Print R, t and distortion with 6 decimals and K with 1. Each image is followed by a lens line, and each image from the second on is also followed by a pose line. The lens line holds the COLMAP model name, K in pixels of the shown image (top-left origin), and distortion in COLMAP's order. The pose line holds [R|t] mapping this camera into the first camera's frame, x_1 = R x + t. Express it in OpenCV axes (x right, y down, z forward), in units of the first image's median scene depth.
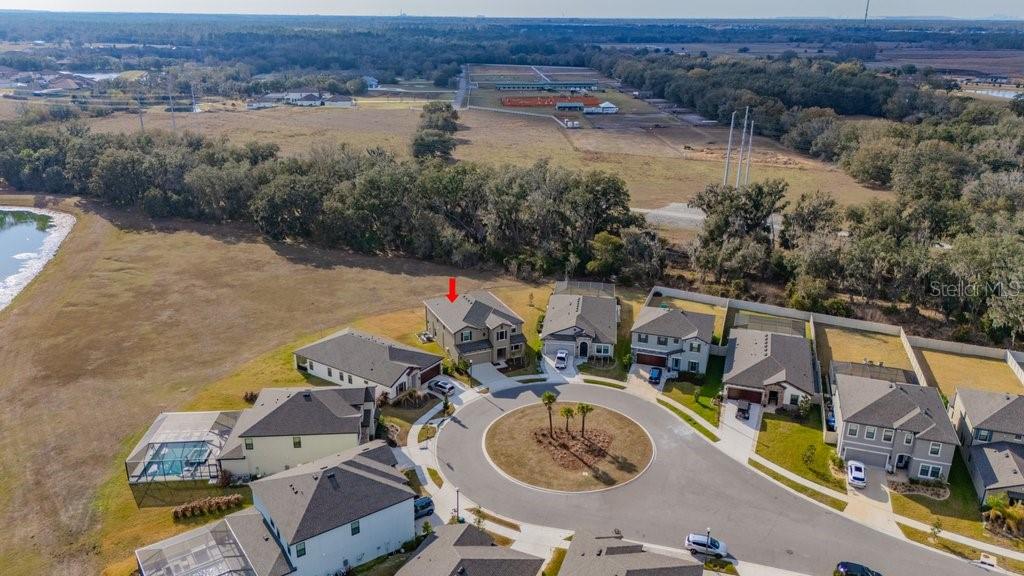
lens RADIAL K [[747.3, 0, 512.0], [0, 747.3, 287.0], [0, 0, 1]] dist [0.026961, -0.030404]
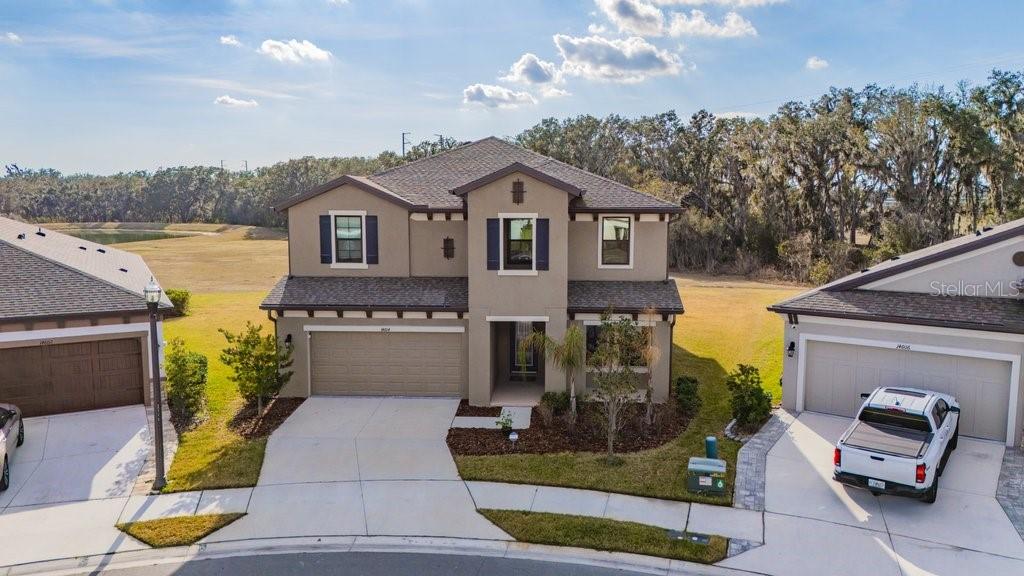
lens RADIAL K [[747.3, 0, 512.8], [0, 747.3, 289.2], [0, 0, 1]] dist [0.026961, -0.030404]
pose [[0.880519, 0.045197, -0.471852, 0.066437], [-0.151492, 0.970069, -0.189780, 0.105877], [0.449151, 0.238587, 0.861011, 0.832807]]
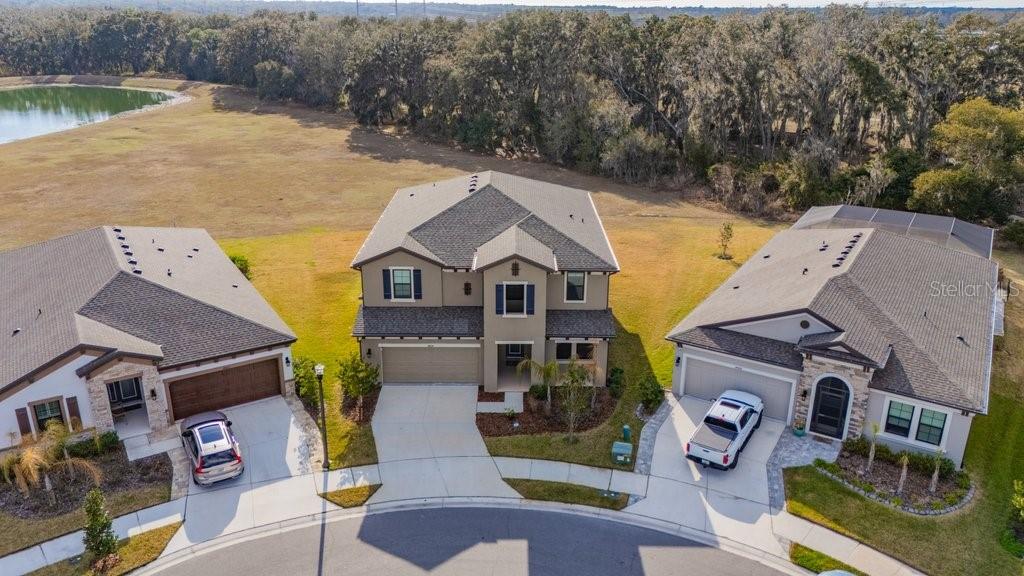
lens RADIAL K [[747.3, 0, 514.4], [0, 747.3, 283.4], [0, 0, 1]] dist [0.026961, -0.030404]
pose [[0.908542, 0.138844, -0.394047, 0.093108], [-0.140021, 0.989809, 0.025921, 0.050693], [0.393630, 0.031625, 0.918725, 0.726591]]
